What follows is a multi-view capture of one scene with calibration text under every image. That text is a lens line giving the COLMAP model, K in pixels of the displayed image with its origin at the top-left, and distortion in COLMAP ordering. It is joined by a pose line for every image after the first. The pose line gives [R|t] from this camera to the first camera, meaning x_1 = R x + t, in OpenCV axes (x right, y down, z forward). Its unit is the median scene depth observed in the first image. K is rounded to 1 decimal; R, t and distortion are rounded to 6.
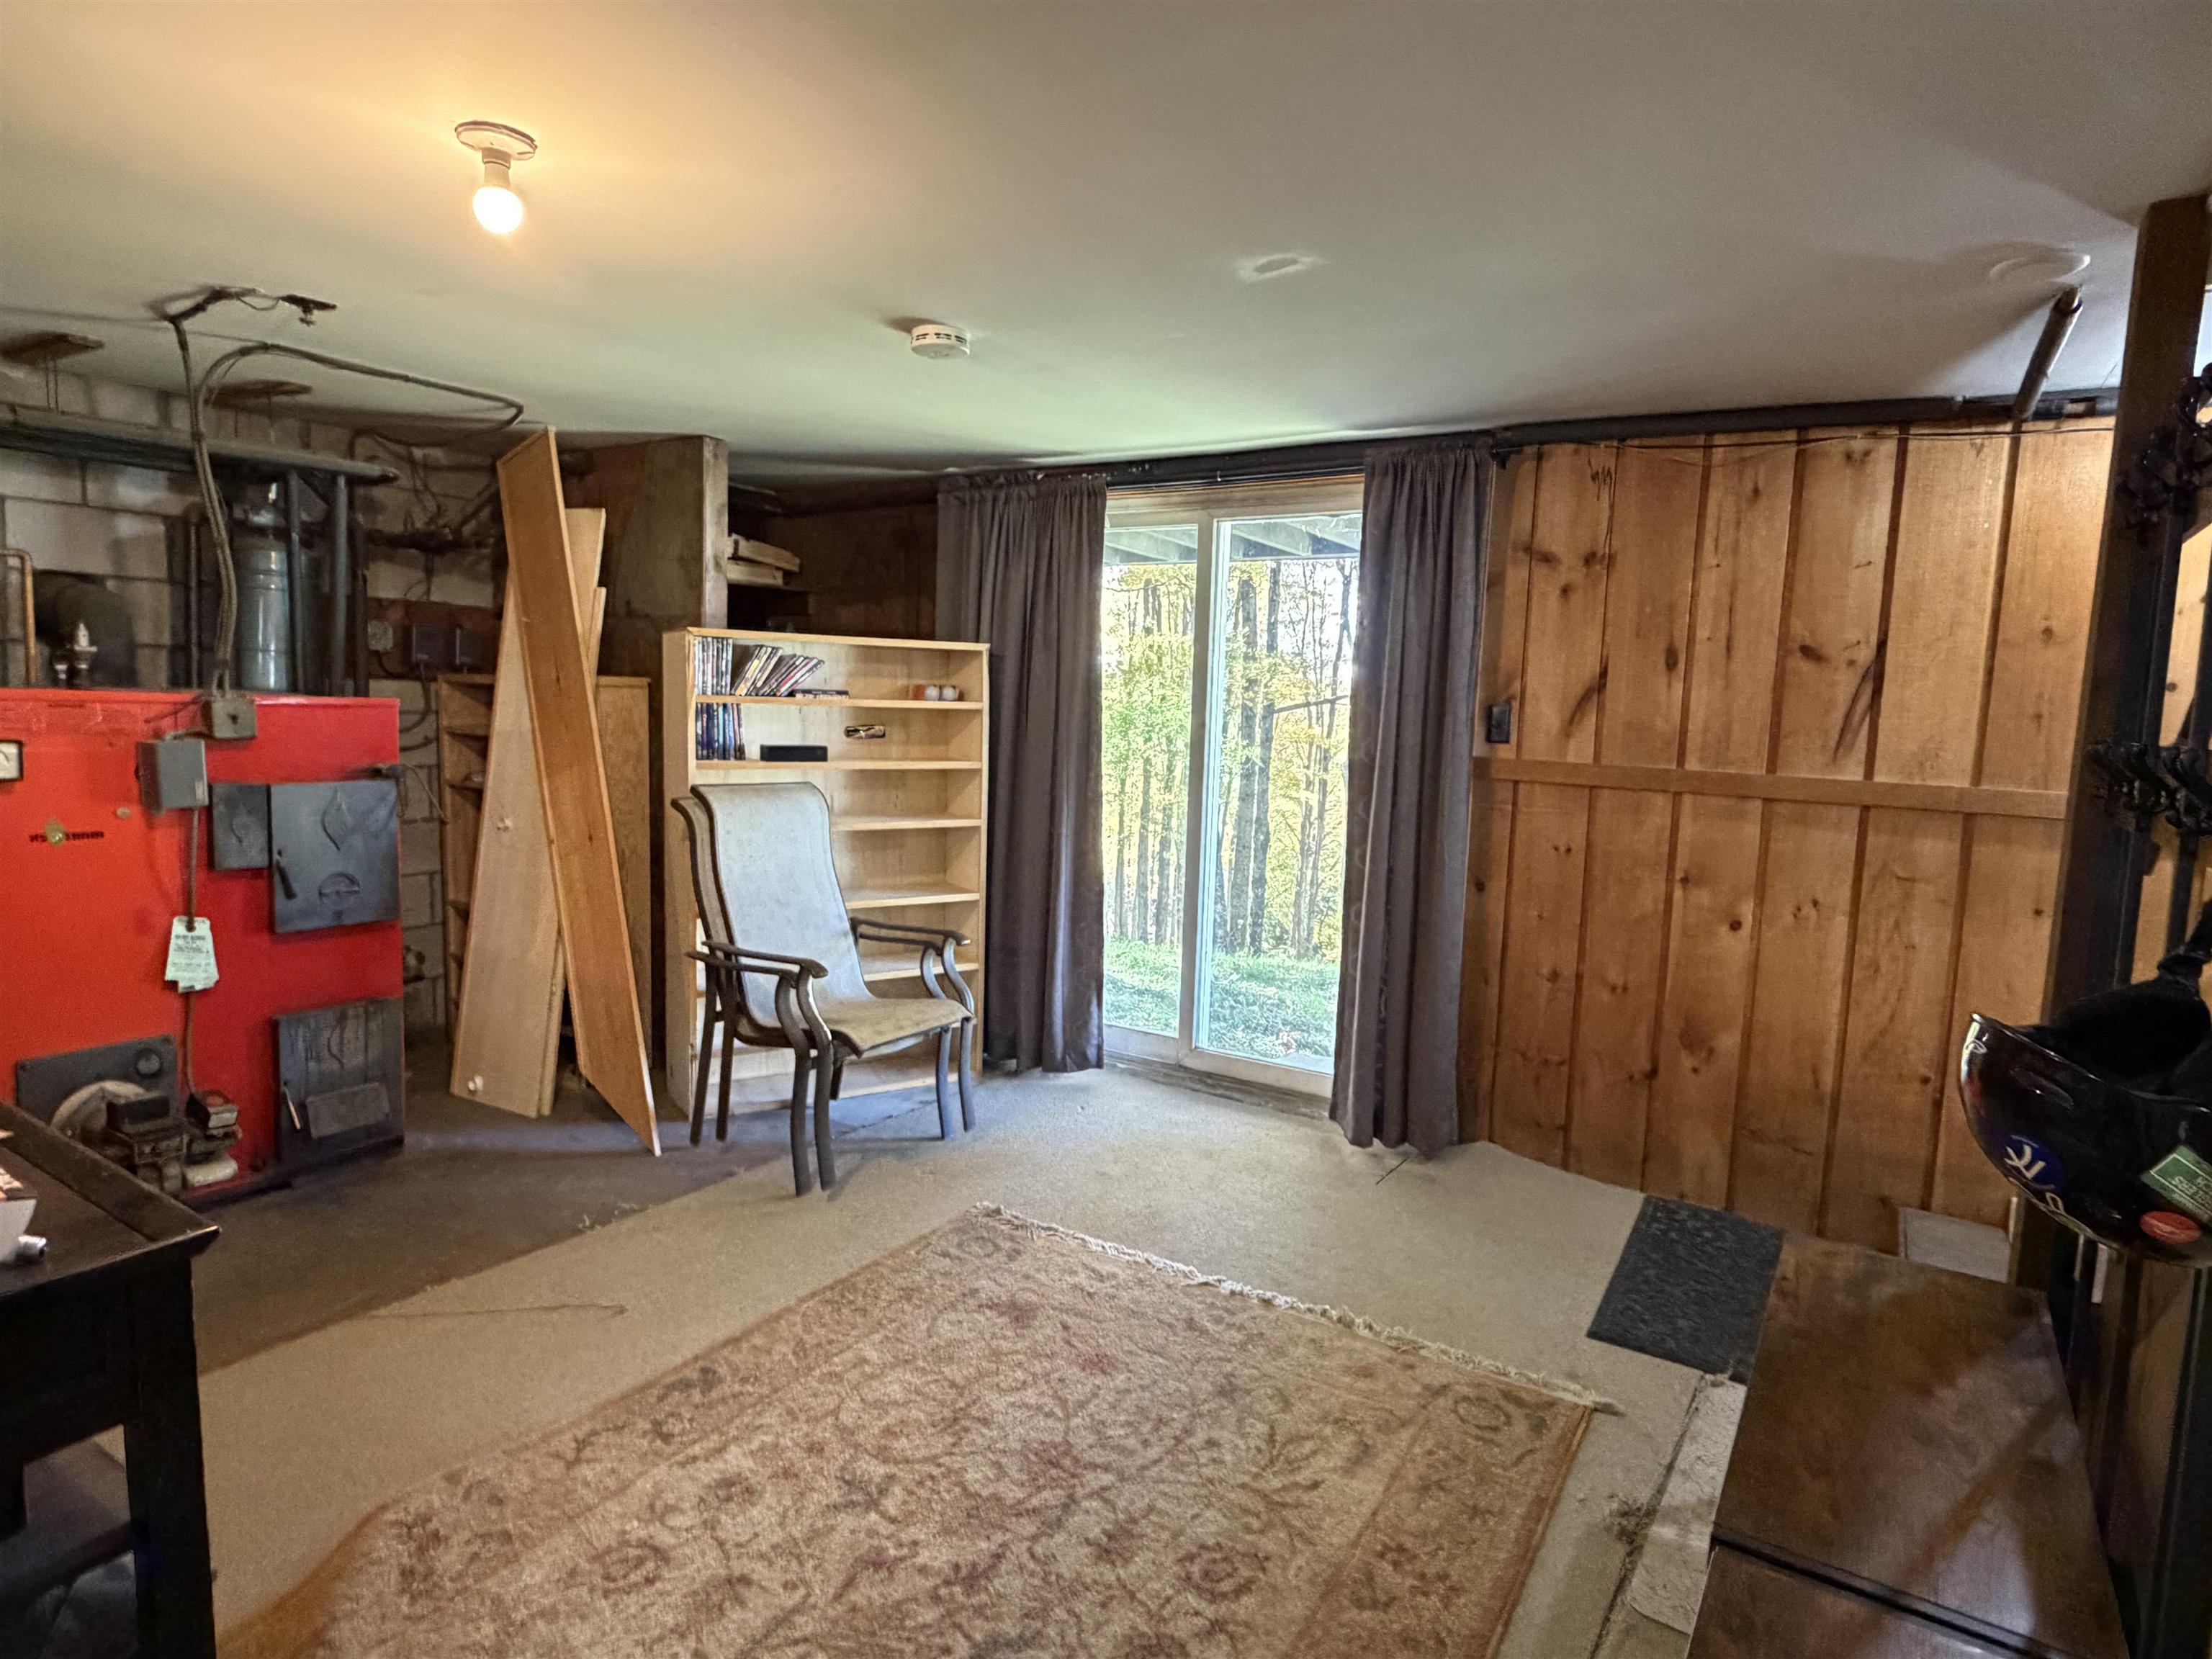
lens RADIAL K [[1230.0, 0, 1106.6], [0, 1230.0, 822.8], [0, 0, 1]] dist [0.001969, -0.002833]
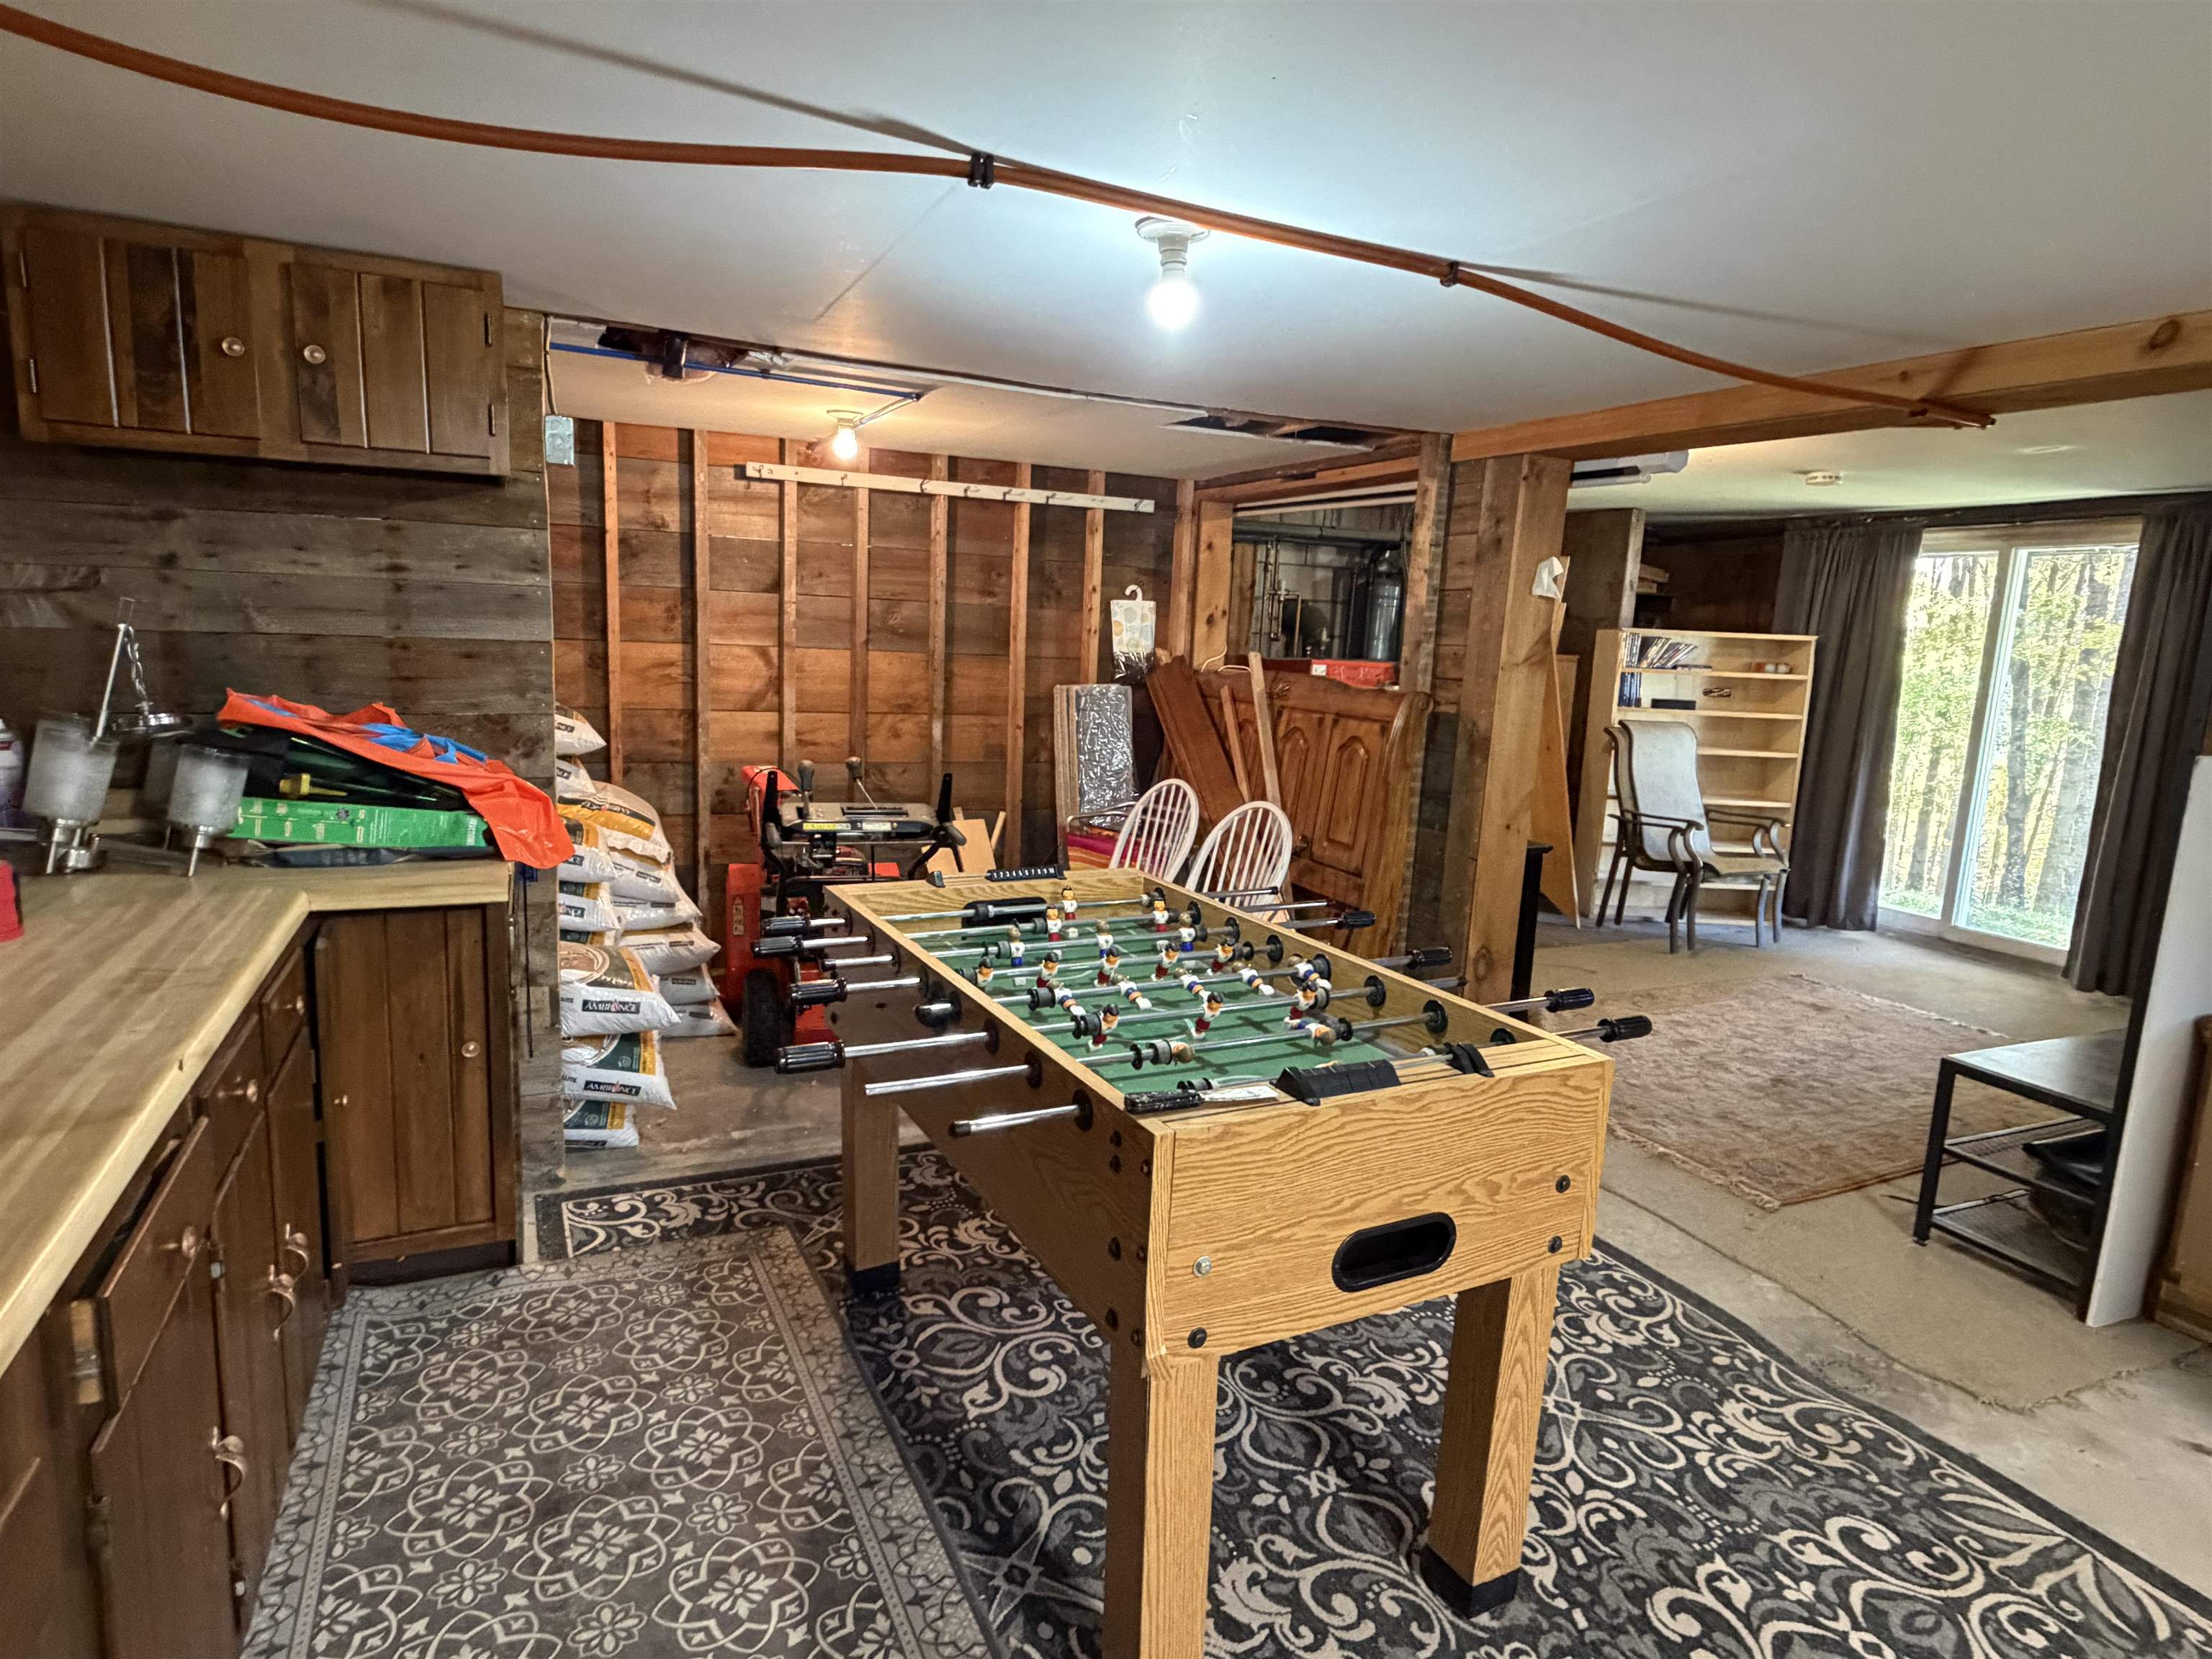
lens RADIAL K [[1230.0, 0, 1106.2], [0, 1230.0, 834.1], [0, 0, 1]] dist [0.001969, -0.002833]
pose [[0.845475, 0.092114, -0.526010, -0.018911], [-0.070391, 0.995640, 0.061213, 0.068492], [0.529355, -0.014728, 0.848272, -0.789387]]
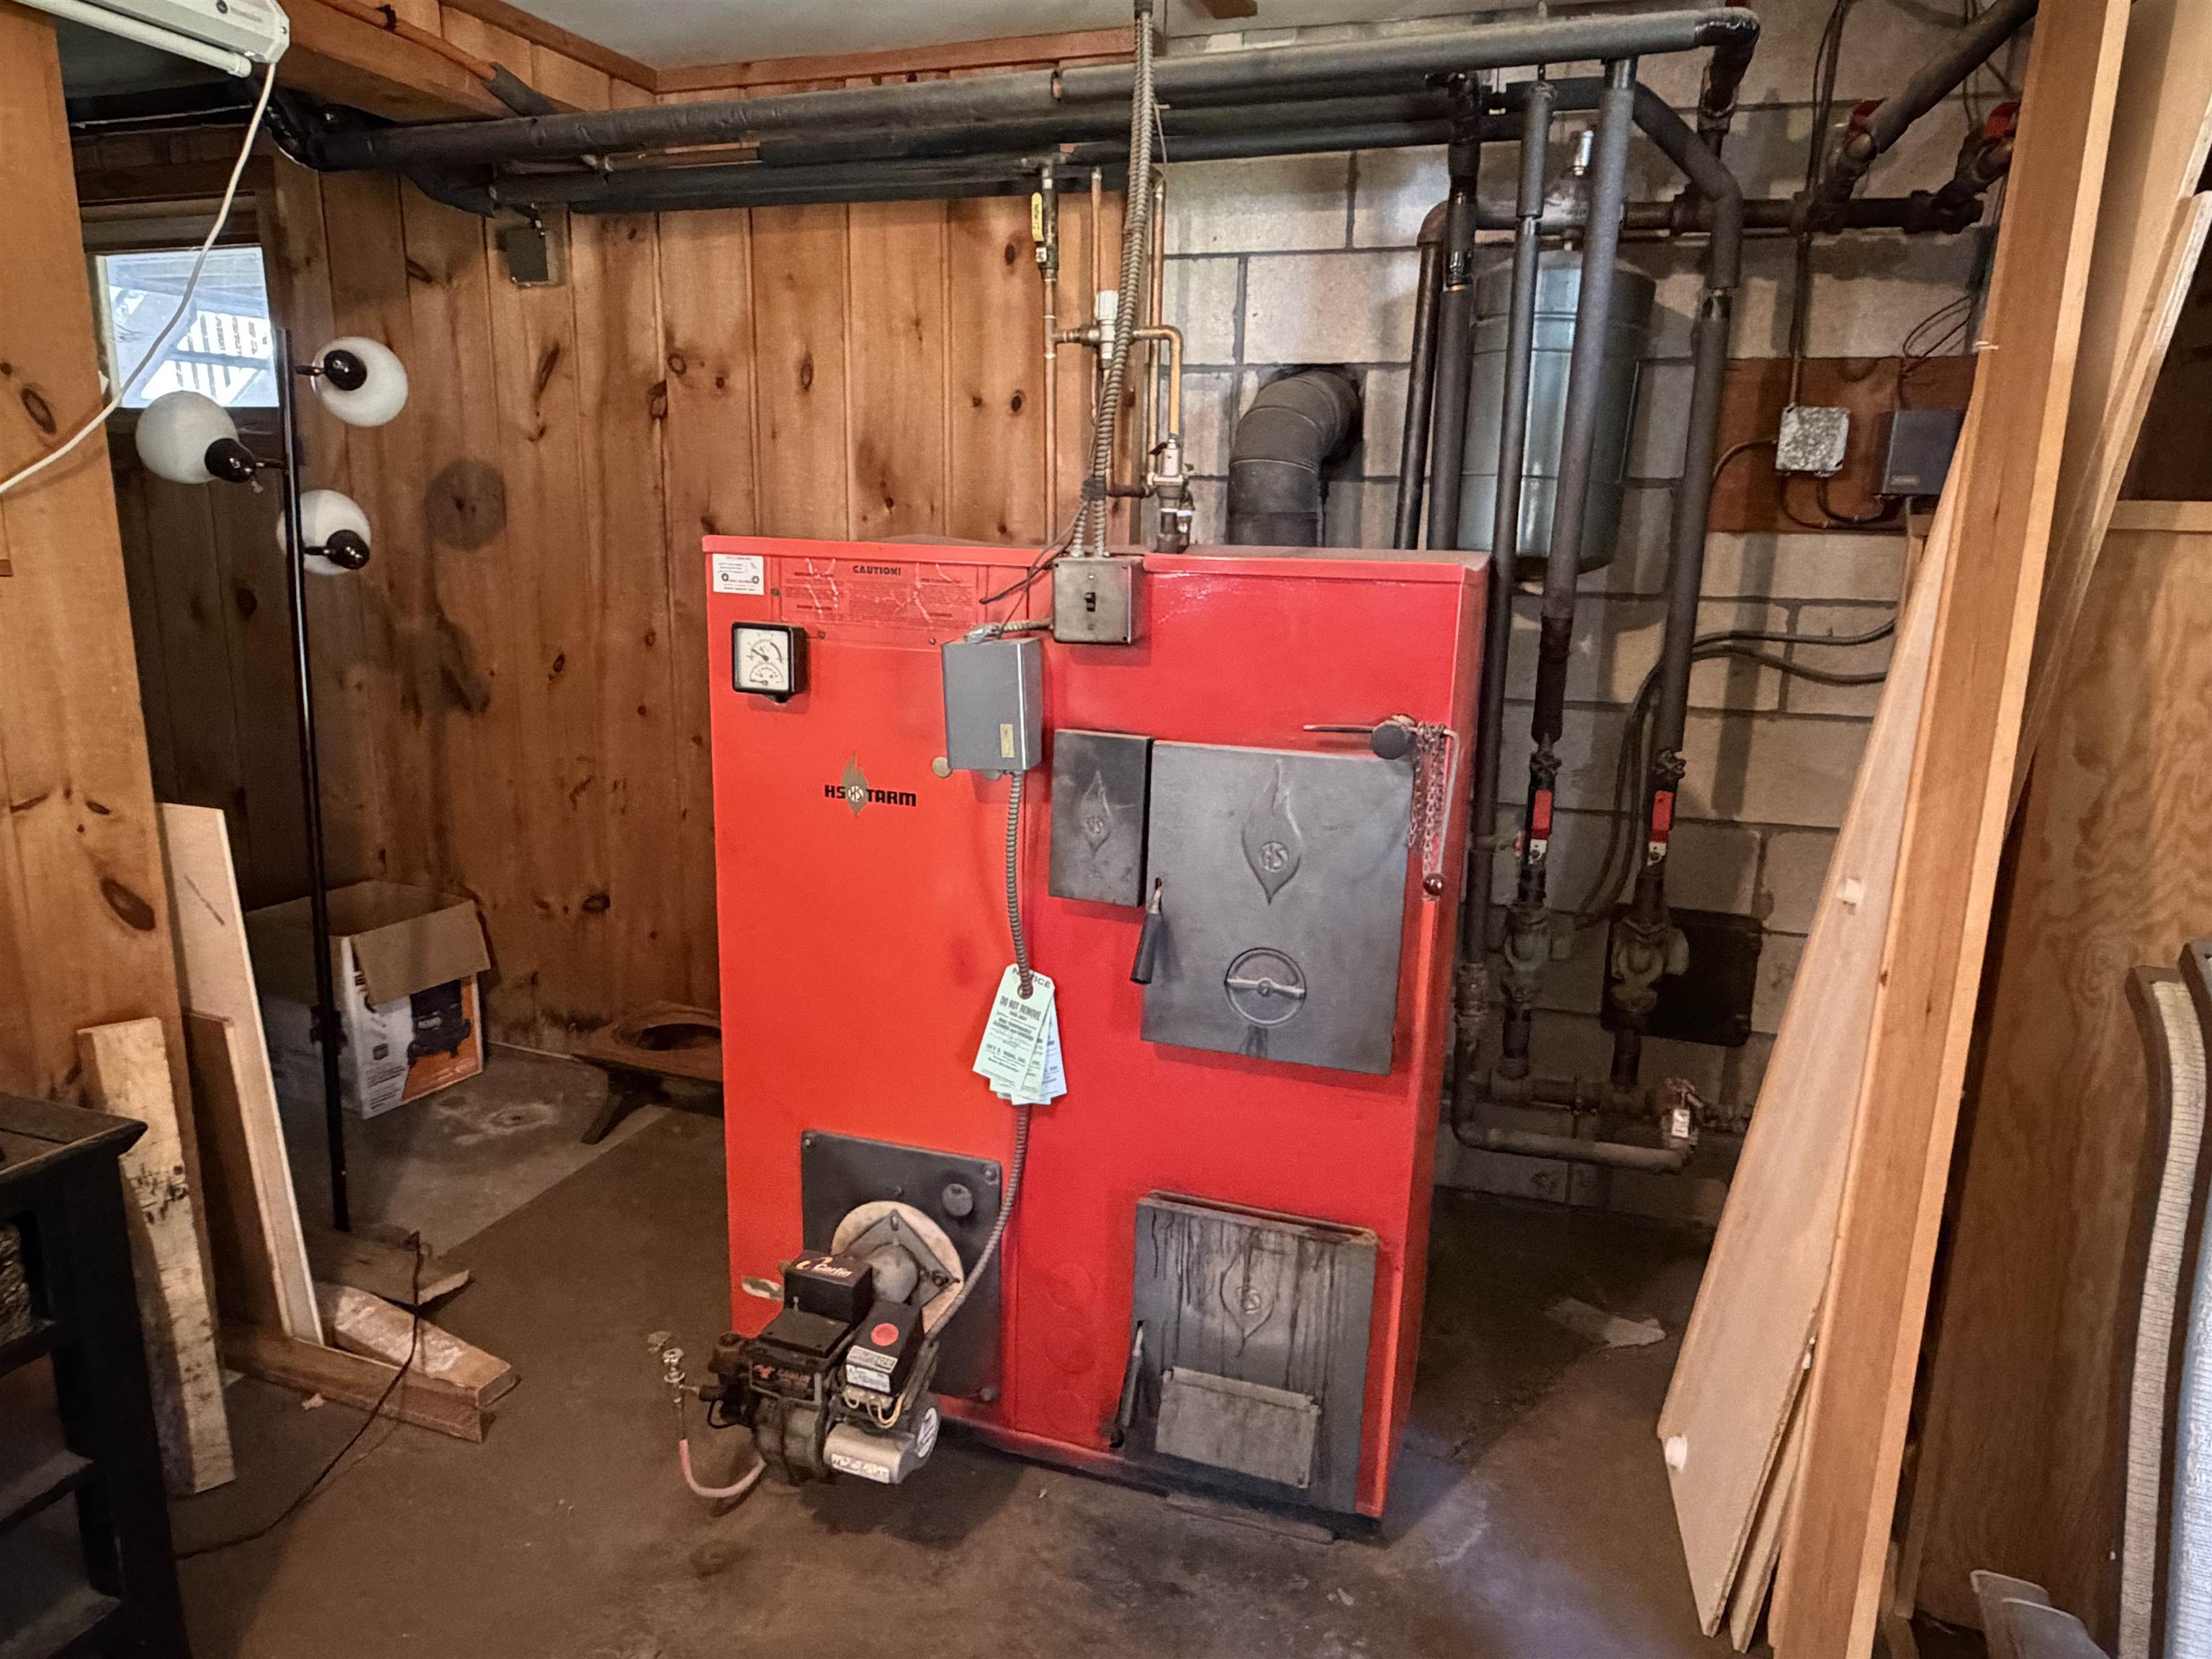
lens RADIAL K [[1405.4, 0, 1110.2], [0, 1405.4, 842.7], [0, 0, 1]] dist [-0.004236, -0.000661]
pose [[0.237115, 0.186758, -0.953361, -0.122786], [-0.112010, 0.980059, 0.164129, -0.063661], [0.965003, 0.067869, 0.253306, 0.668688]]
